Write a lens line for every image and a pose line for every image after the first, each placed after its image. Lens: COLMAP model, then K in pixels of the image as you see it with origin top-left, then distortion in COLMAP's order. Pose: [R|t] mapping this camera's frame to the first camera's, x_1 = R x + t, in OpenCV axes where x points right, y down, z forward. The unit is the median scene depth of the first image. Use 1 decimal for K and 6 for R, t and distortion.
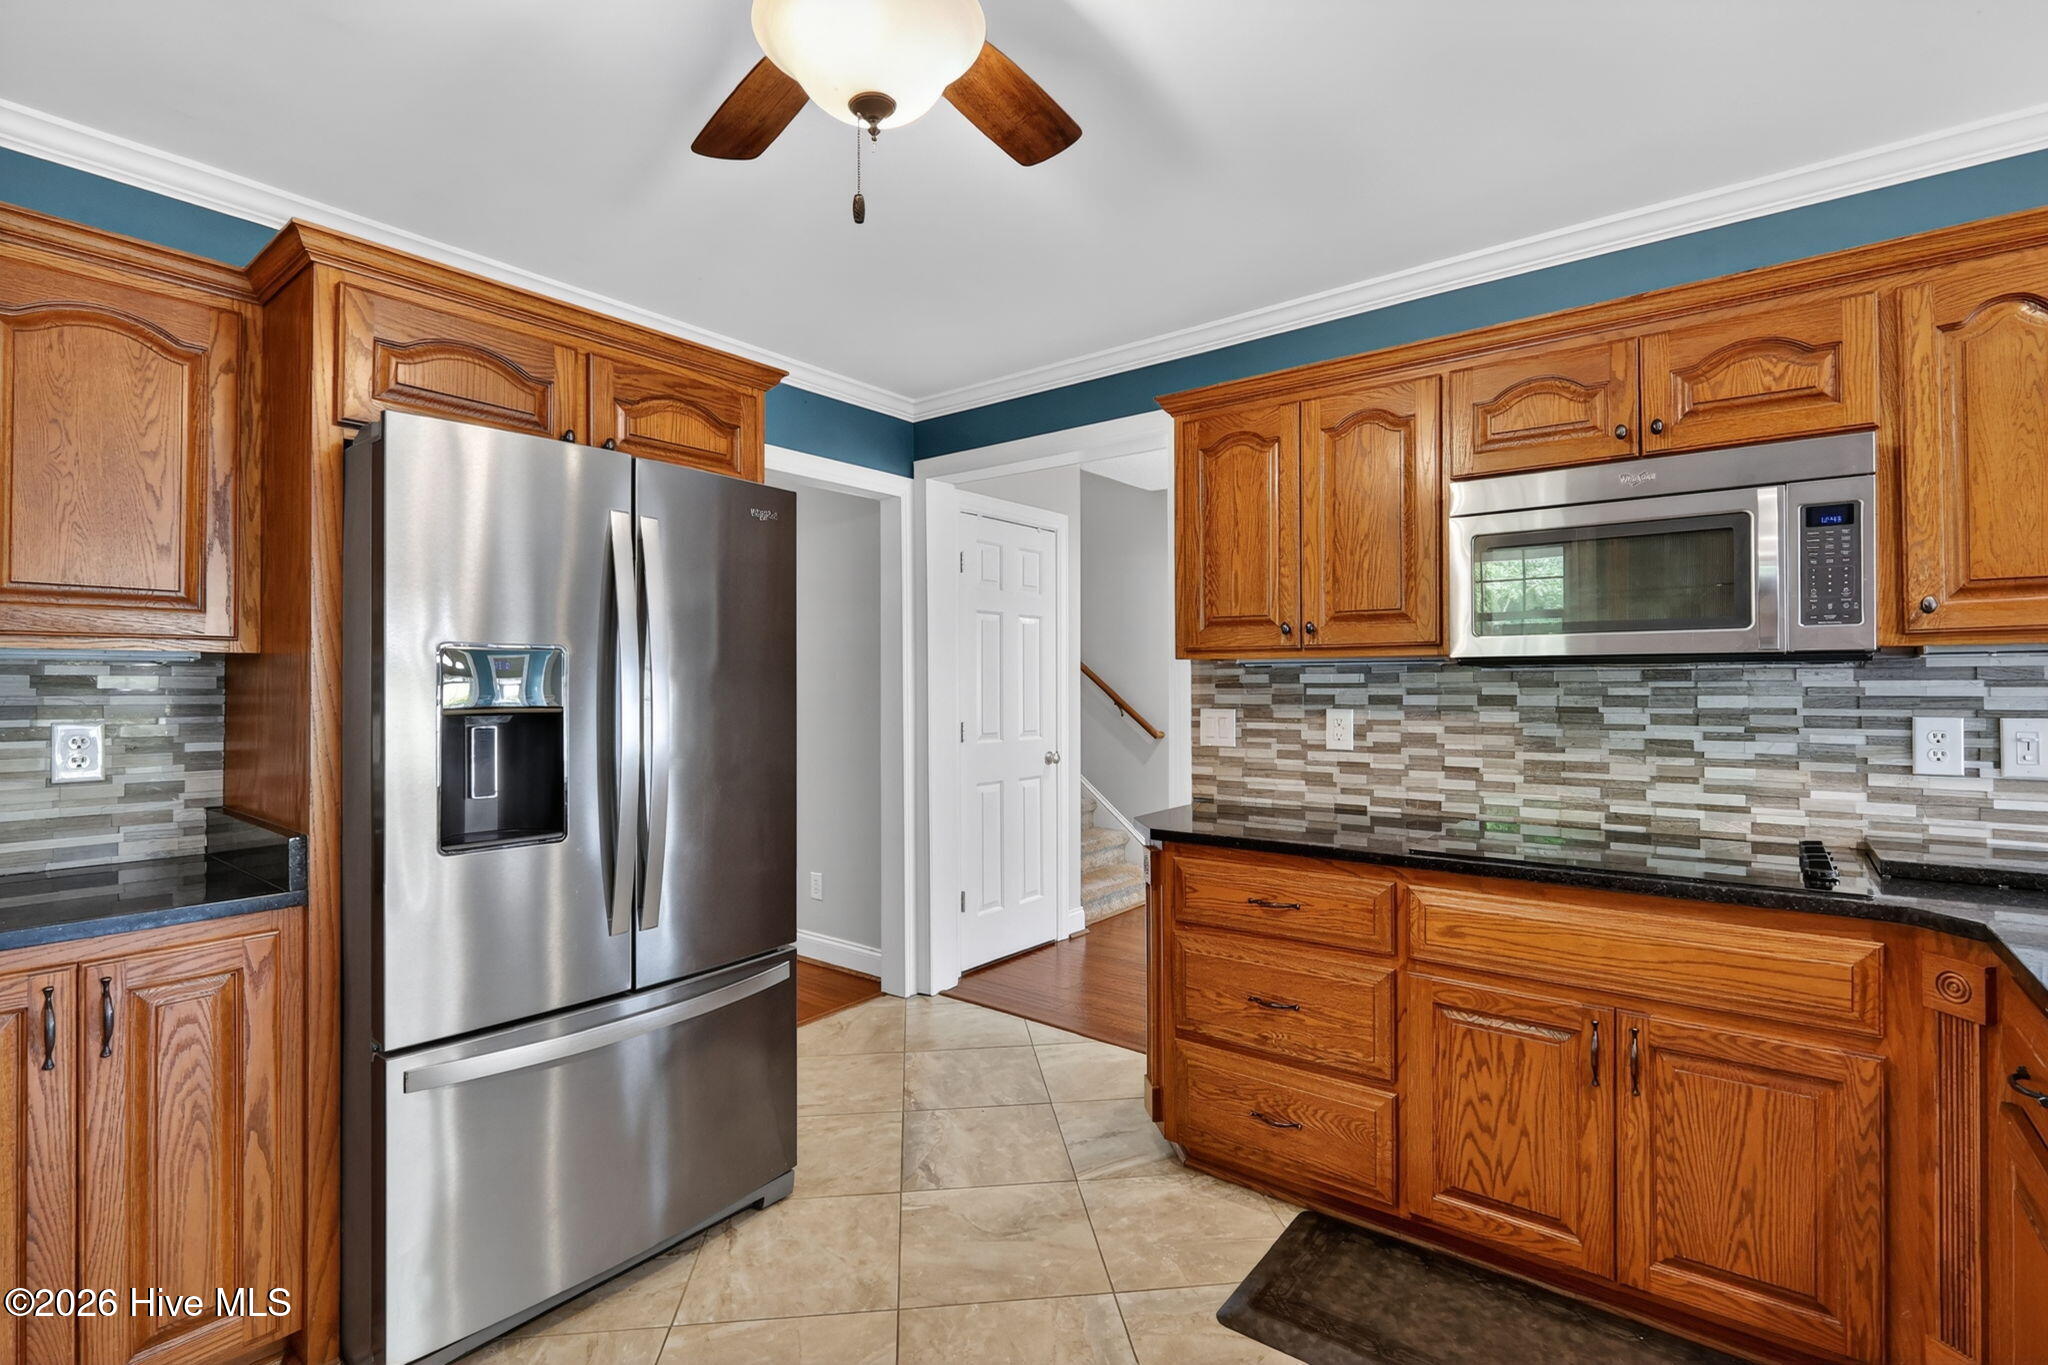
lens RADIAL K [[951.6, 0, 1064.8], [0, 951.6, 678.8], [0, 0, 1]] dist [-0.002803, 0.001168]
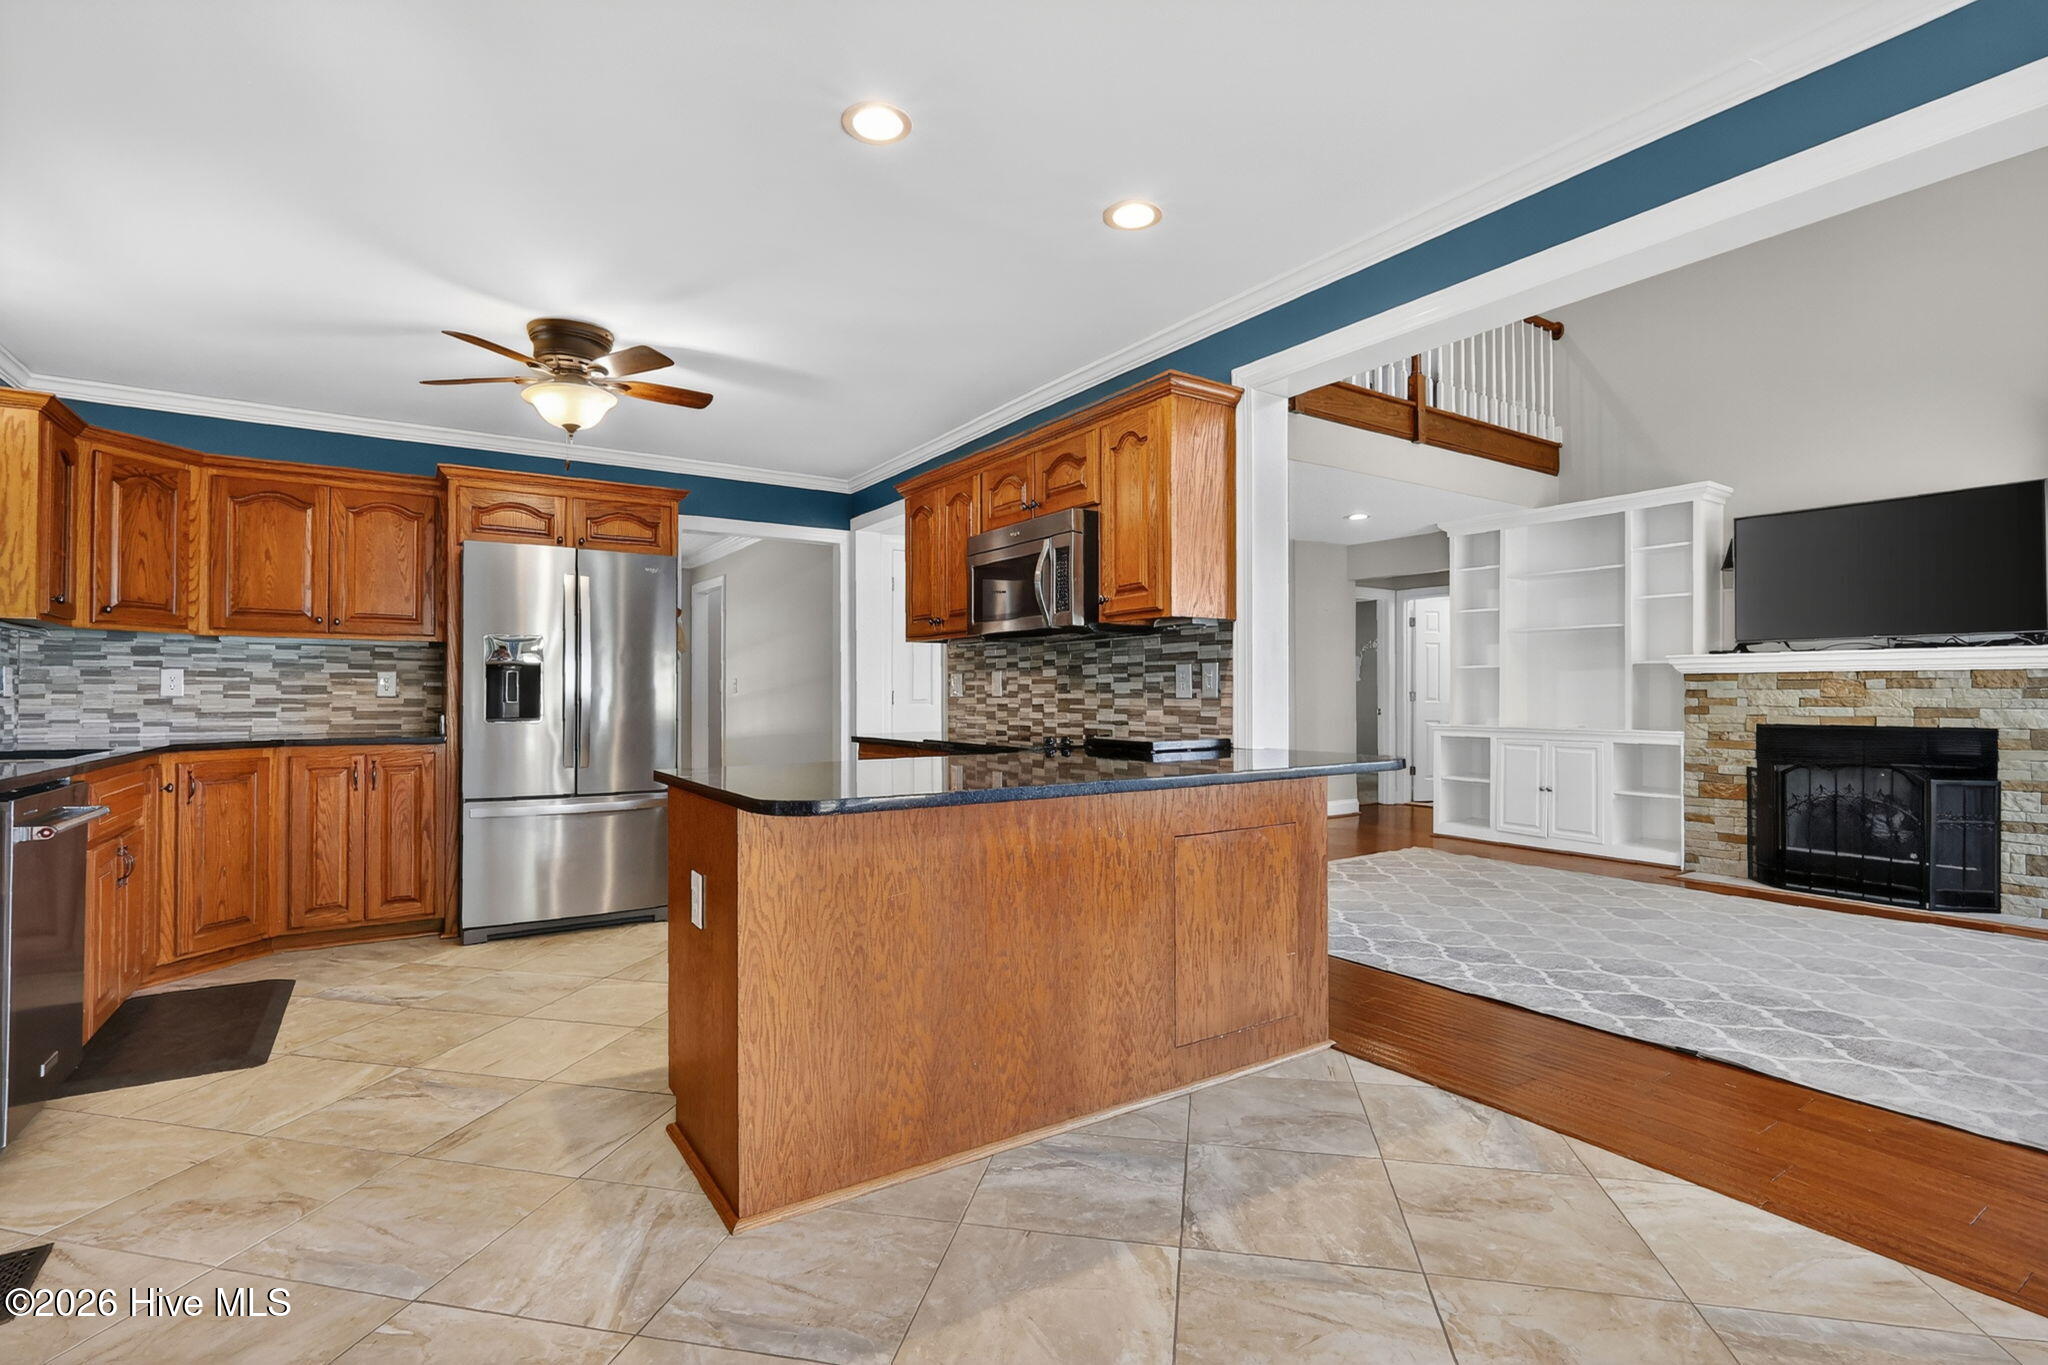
lens RADIAL K [[951.6, 0, 1026.0], [0, 951.6, 684.6], [0, 0, 1]] dist [-0.002803, 0.001168]
pose [[0.946289, -0.000970, -0.323320, 1.055447], [0.000954, 1.000000, -0.000206, 0.067775], [0.323320, -0.000114, 0.946290, -0.623335]]
